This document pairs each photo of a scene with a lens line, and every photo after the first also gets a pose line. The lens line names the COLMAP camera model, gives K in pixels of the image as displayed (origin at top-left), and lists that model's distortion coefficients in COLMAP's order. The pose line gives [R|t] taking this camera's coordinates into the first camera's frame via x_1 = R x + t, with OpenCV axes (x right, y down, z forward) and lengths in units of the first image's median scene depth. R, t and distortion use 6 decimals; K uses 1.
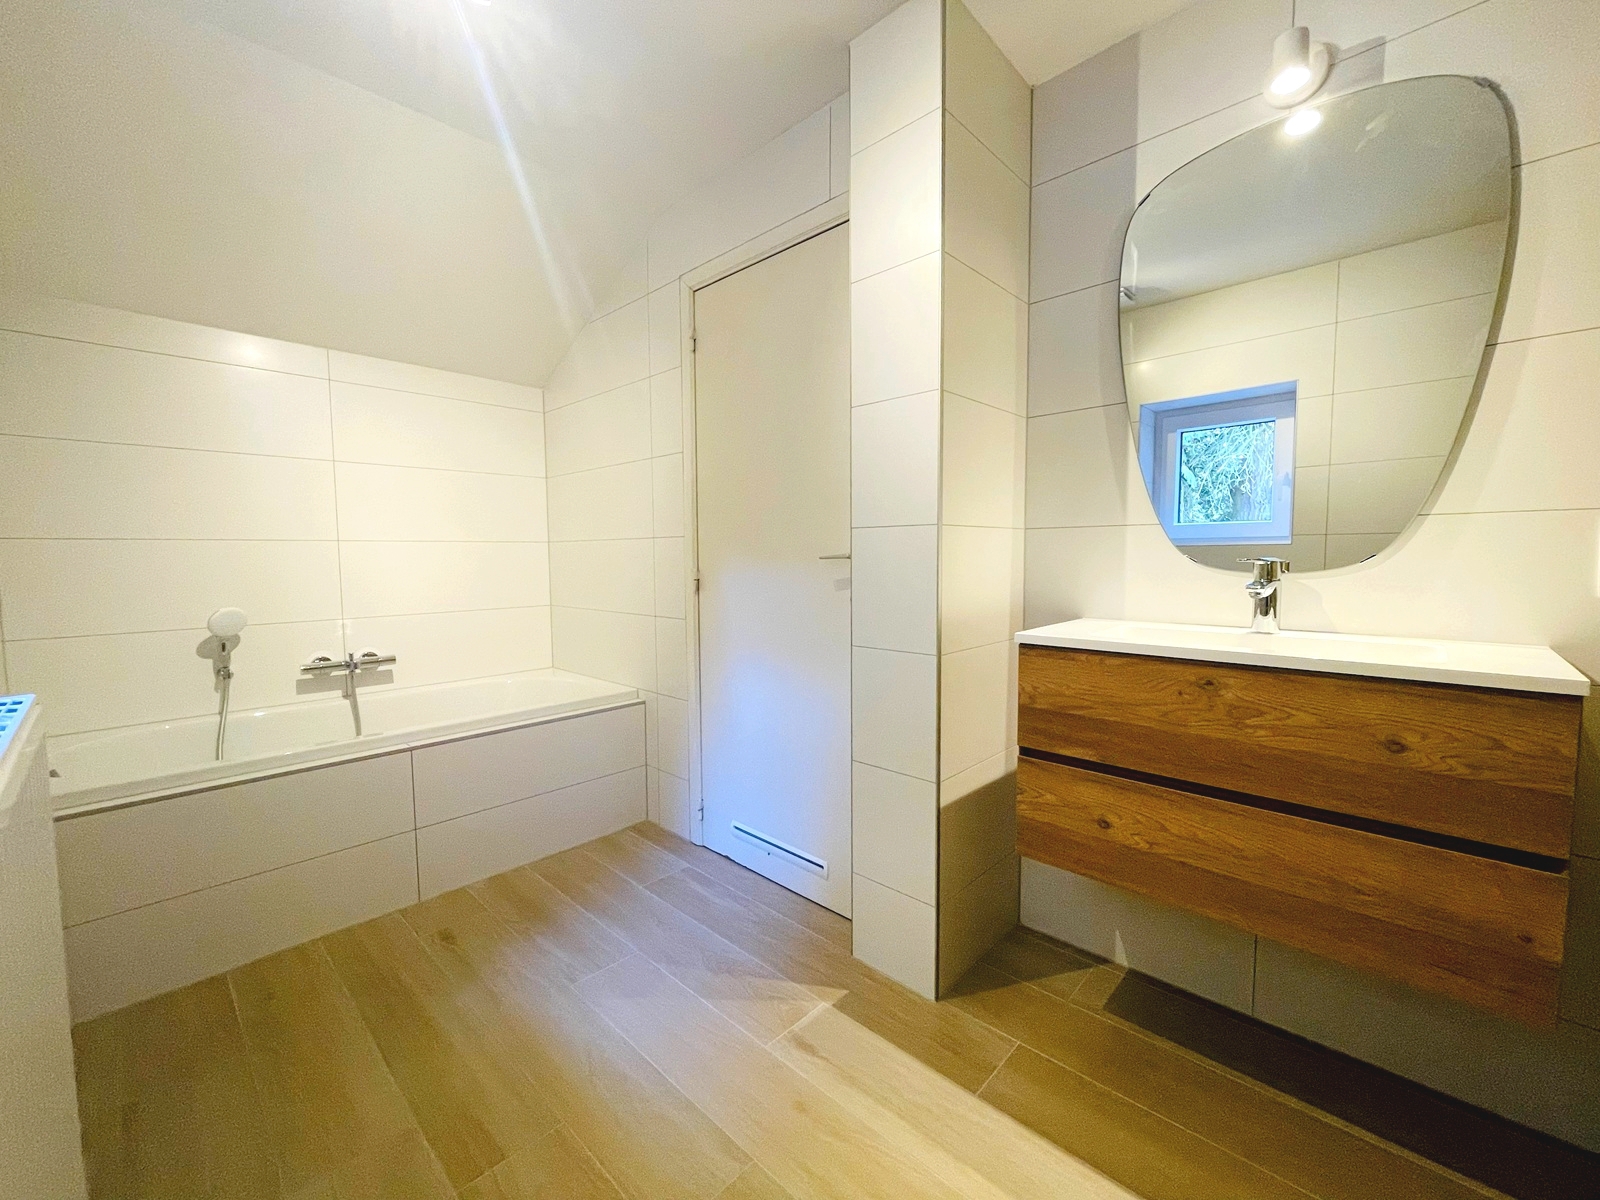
lens RADIAL K [[647.9, 0, 804.8], [0, 647.9, 597.2], [0, 0, 1]] dist [-0.000209, 0.000007]
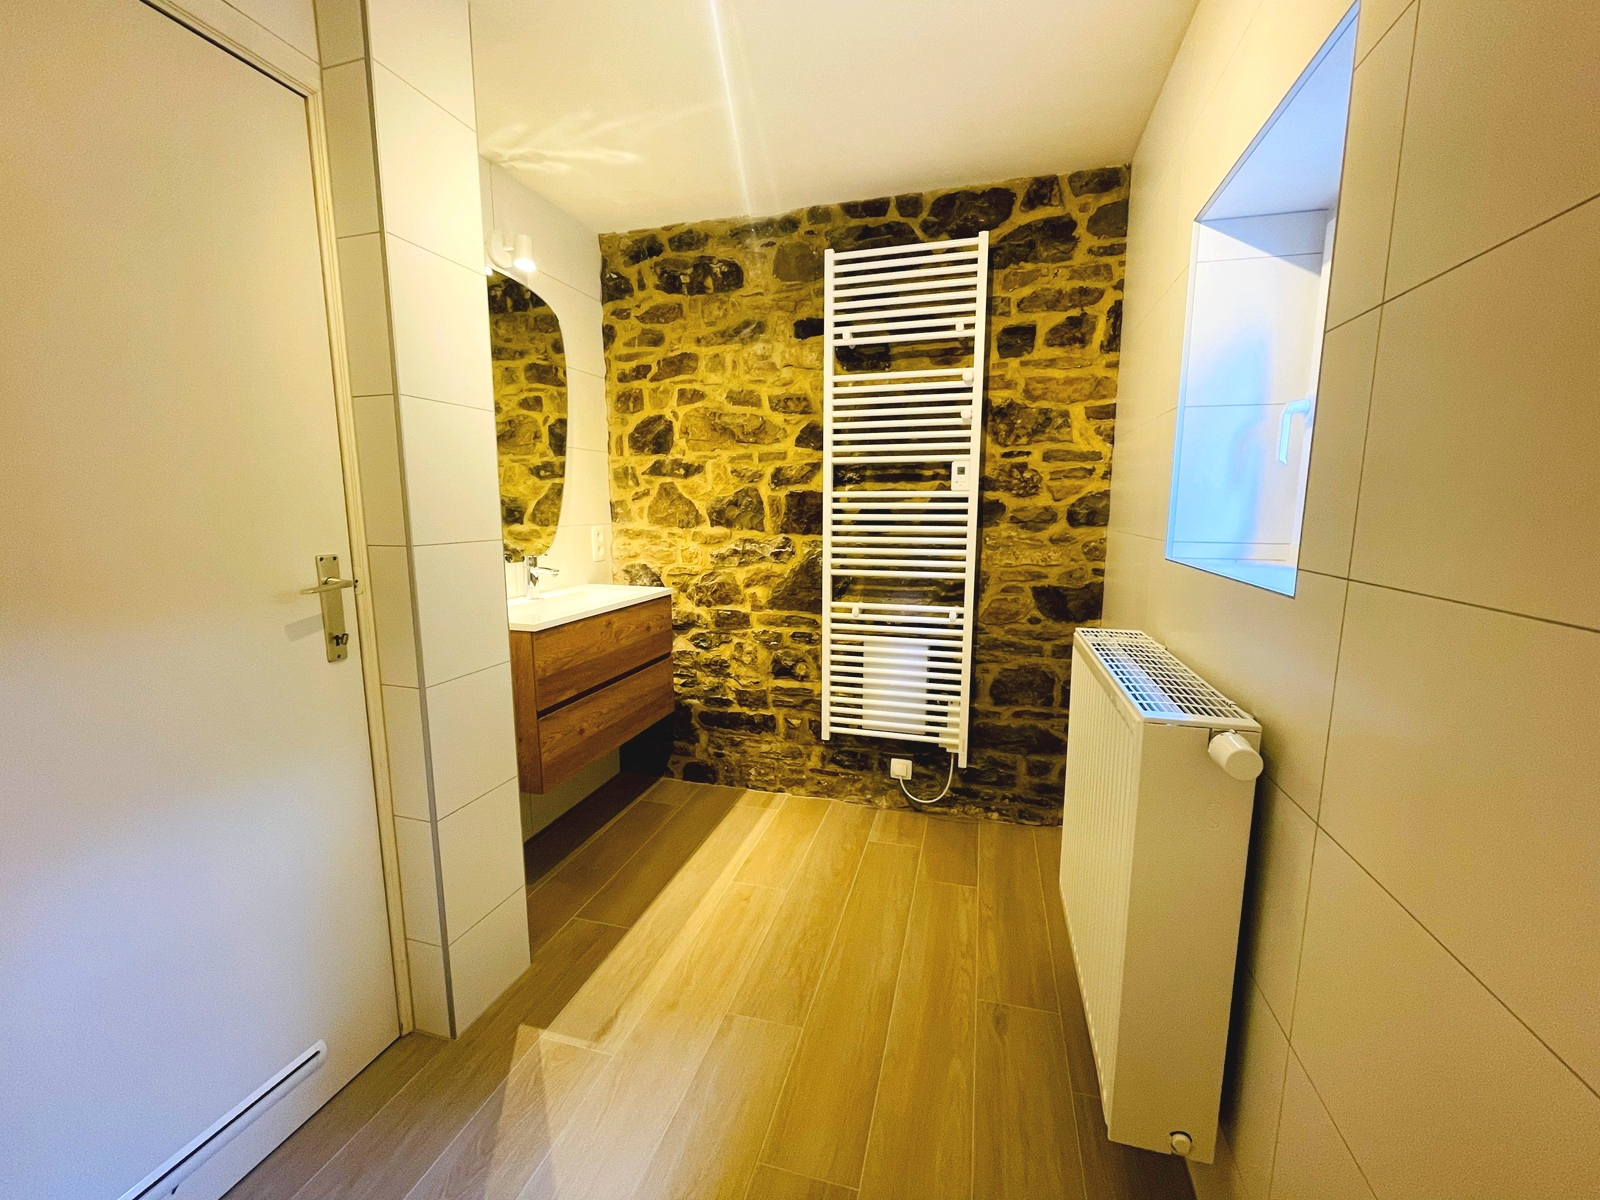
lens RADIAL K [[647.9, 0, 800.2], [0, 647.9, 603.3], [0, 0, 1]] dist [-0.000209, 0.000007]
pose [[-0.463149, -0.117725, 0.878427, -1.148143], [0.068164, 0.983472, 0.167742, -0.179236], [-0.883655, 0.137567, -0.447469, 1.253600]]
